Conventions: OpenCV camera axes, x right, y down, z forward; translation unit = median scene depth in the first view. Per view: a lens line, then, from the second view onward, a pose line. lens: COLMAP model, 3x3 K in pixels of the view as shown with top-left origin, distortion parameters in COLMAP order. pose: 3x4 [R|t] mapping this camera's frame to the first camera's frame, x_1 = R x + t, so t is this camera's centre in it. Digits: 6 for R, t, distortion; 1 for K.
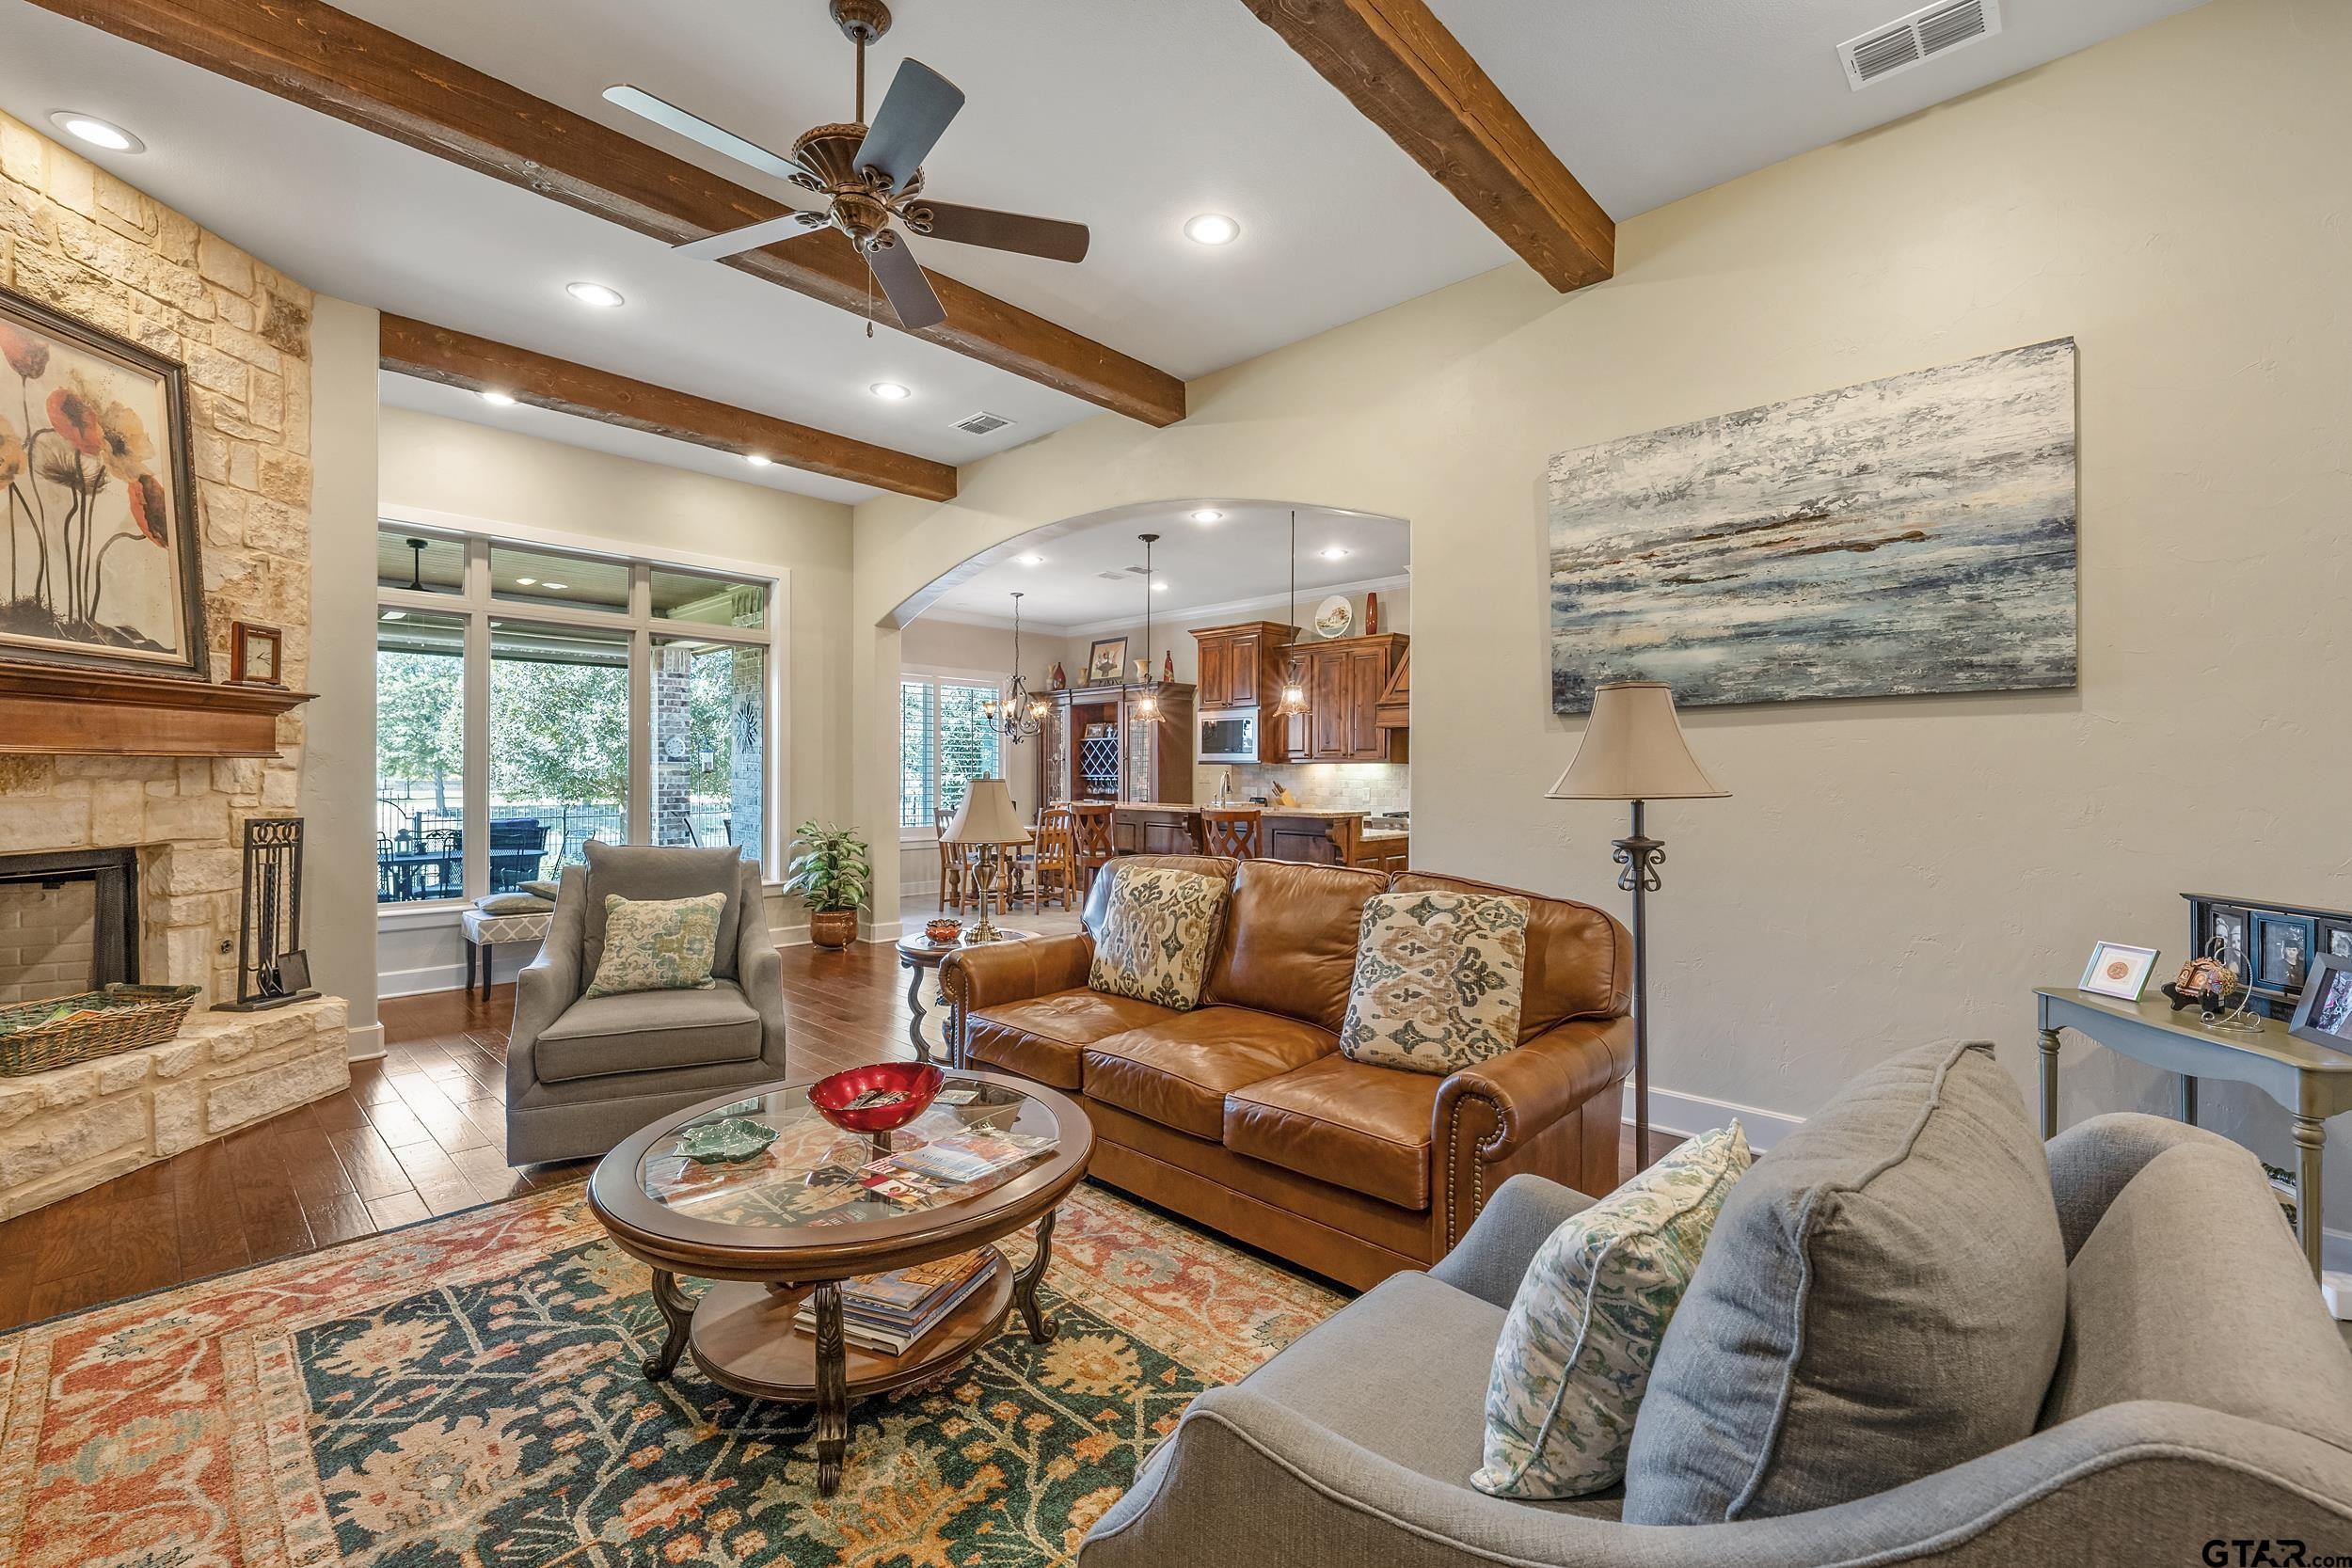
lens RADIAL K [[985.2, 0, 1178.7], [0, 985.2, 775.2], [0, 0, 1]] dist [-0.003995, 0.000091]
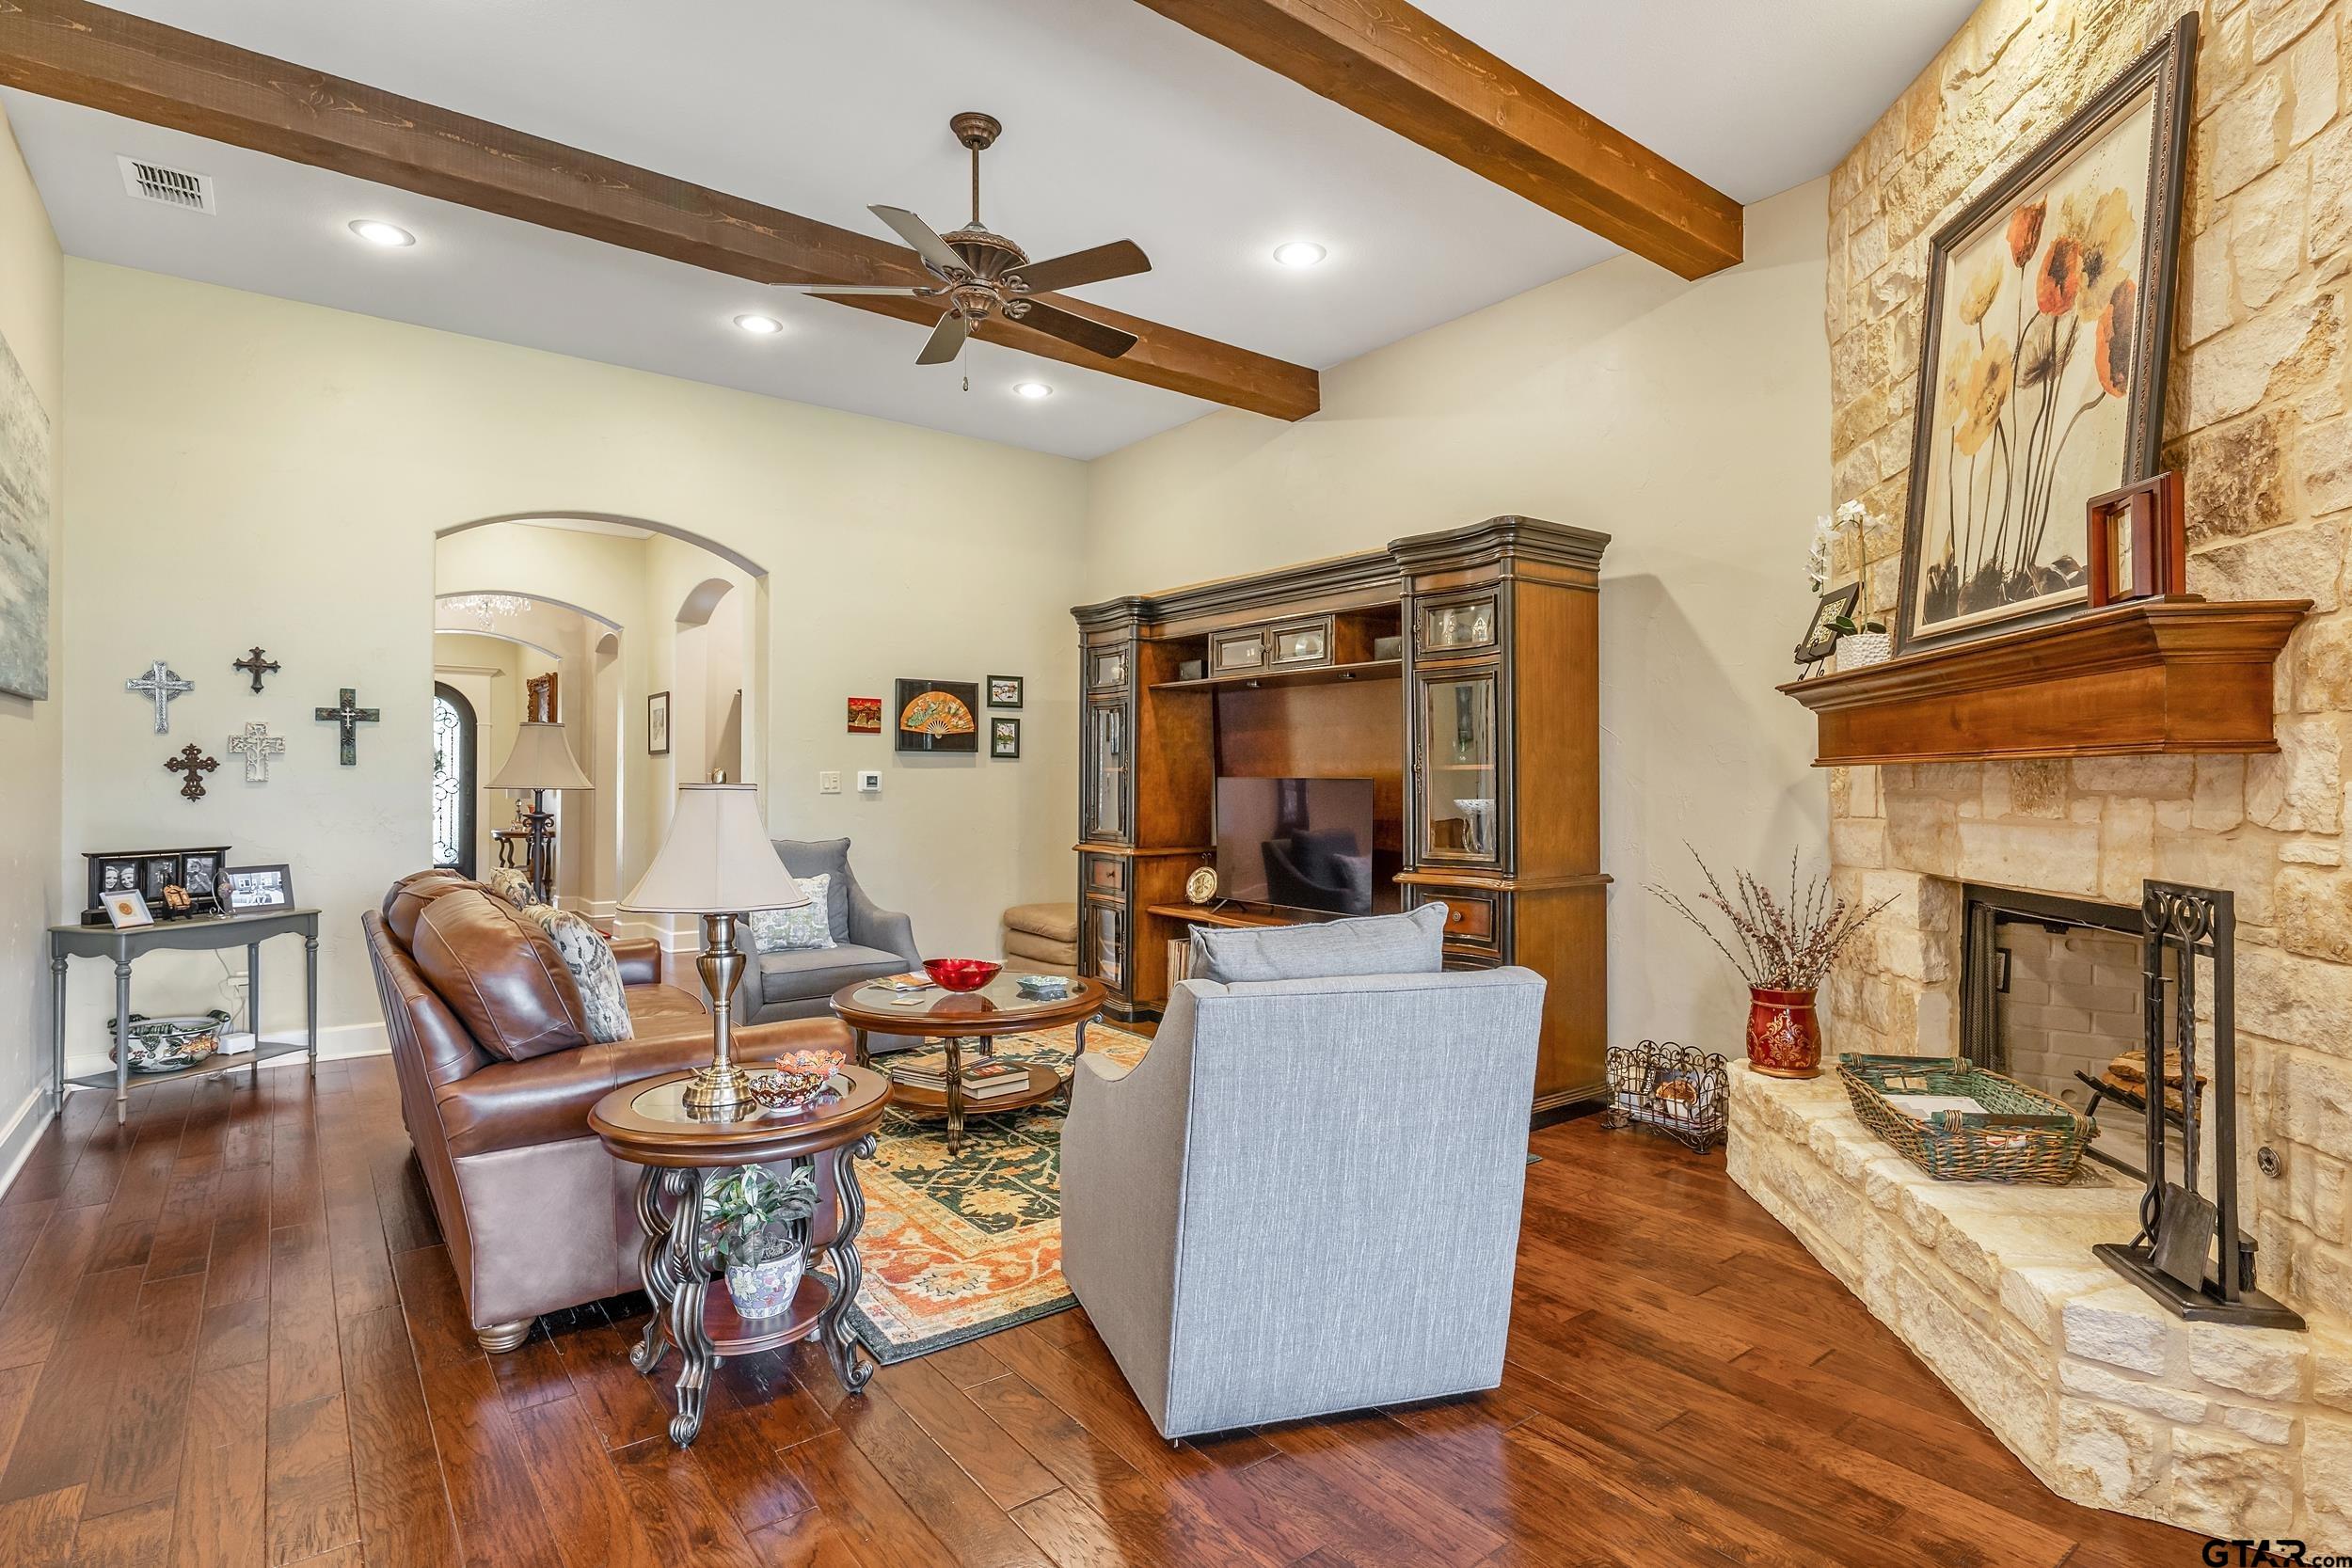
lens RADIAL K [[1174.2, 0, 1176.3], [0, 1174.2, 778.6], [0, 0, 1]] dist [0.003867, -0.001935]
pose [[-0.987025, -0.007423, 0.160393, -0.519907], [-0.007953, 0.999965, -0.002666, -0.000039], [-0.160367, -0.003907, -0.987050, 1.541836]]
